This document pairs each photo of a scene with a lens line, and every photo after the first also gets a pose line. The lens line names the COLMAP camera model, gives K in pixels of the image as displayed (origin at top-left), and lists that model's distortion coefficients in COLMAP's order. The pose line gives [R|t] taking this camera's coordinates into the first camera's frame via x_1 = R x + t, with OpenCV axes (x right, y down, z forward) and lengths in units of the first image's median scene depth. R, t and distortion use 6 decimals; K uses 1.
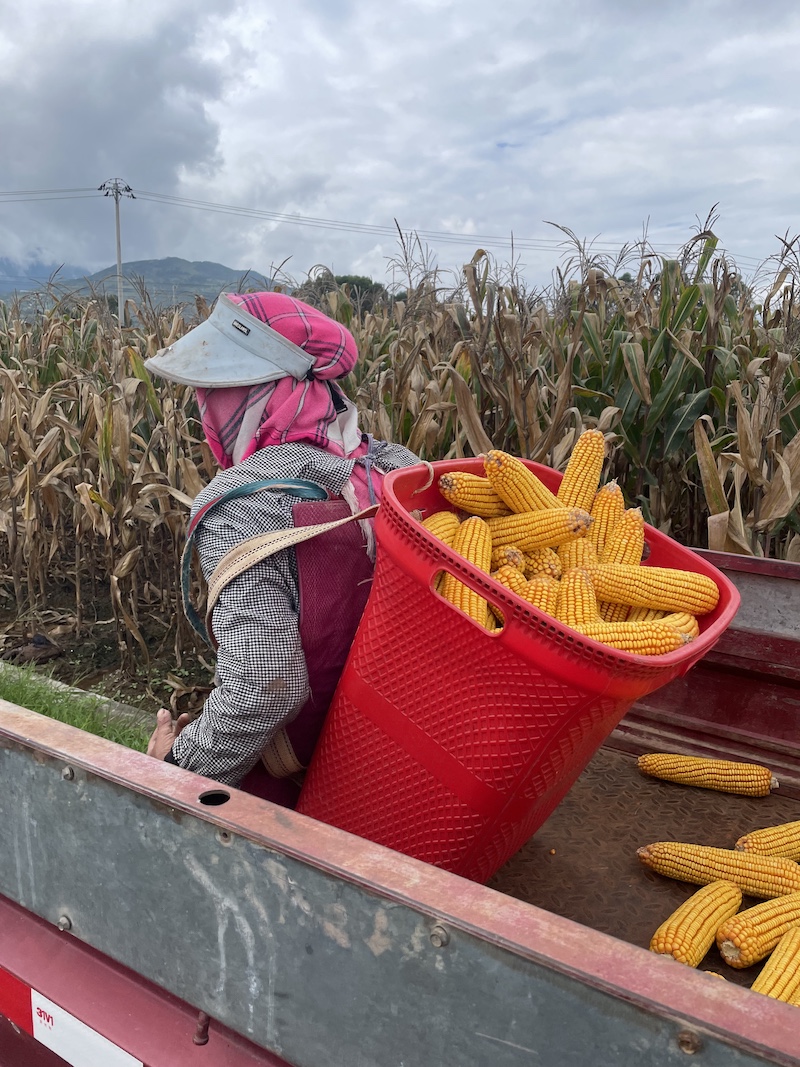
lens RADIAL K [[818.1, 0, 398.4], [0, 818.1, 527.3], [0, 0, 1]] dist [0.110840, -0.123707]
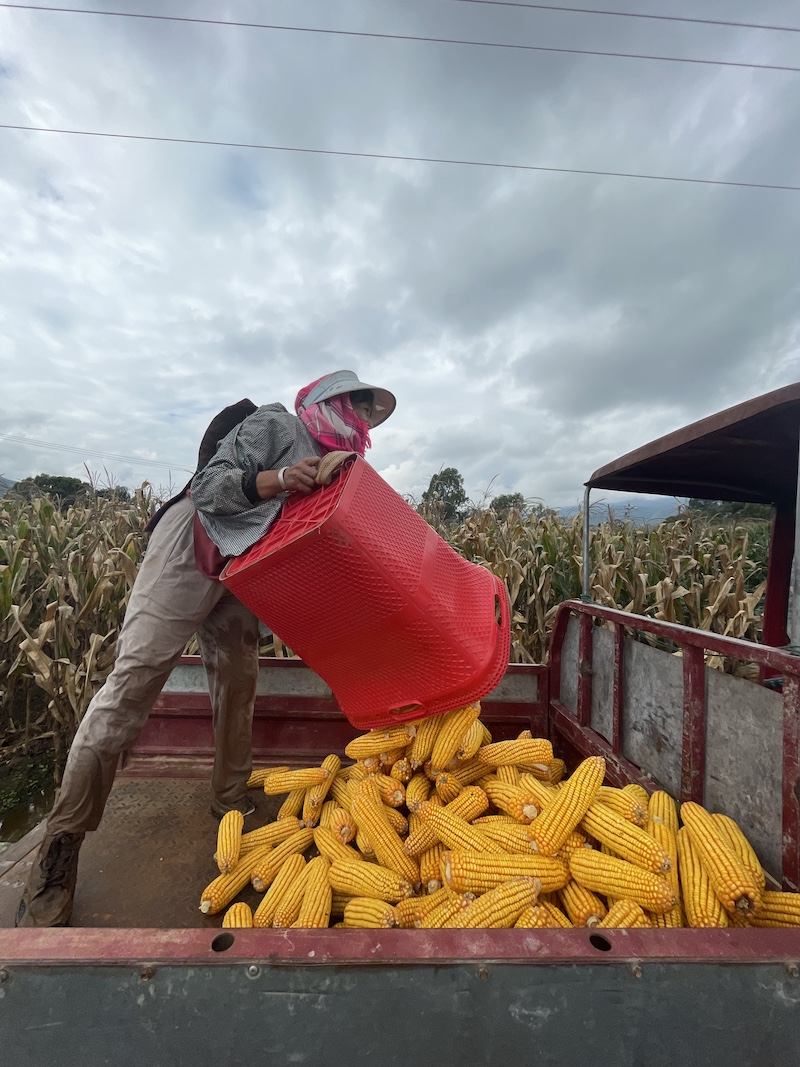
lens RADIAL K [[448.2, 0, 406.6], [0, 448.2, 531.7], [0, 0, 1]] dist [-0.002443, -0.000100]
pose [[0.828339, 0.012319, 0.560092, 0.031293], [0.098230, 0.981076, -0.166853, -0.022773], [-0.551549, 0.193229, 0.811453, -0.051336]]
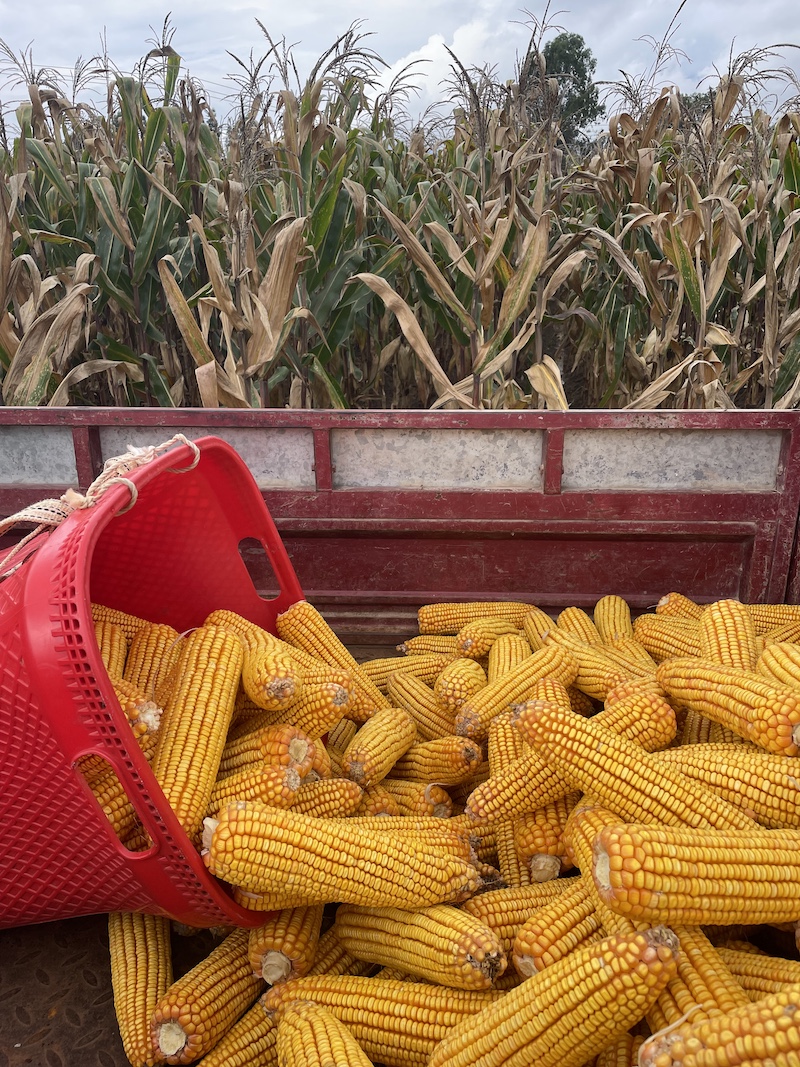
lens RADIAL K [[818.1, 0, 398.4], [0, 818.1, 527.3], [0, 0, 1]] dist [0.110840, -0.123707]
pose [[0.873437, -0.207783, 0.440379, 0.083203], [0.133876, 0.972004, 0.193094, 0.007901], [-0.468172, -0.109699, 0.876802, 0.033458]]
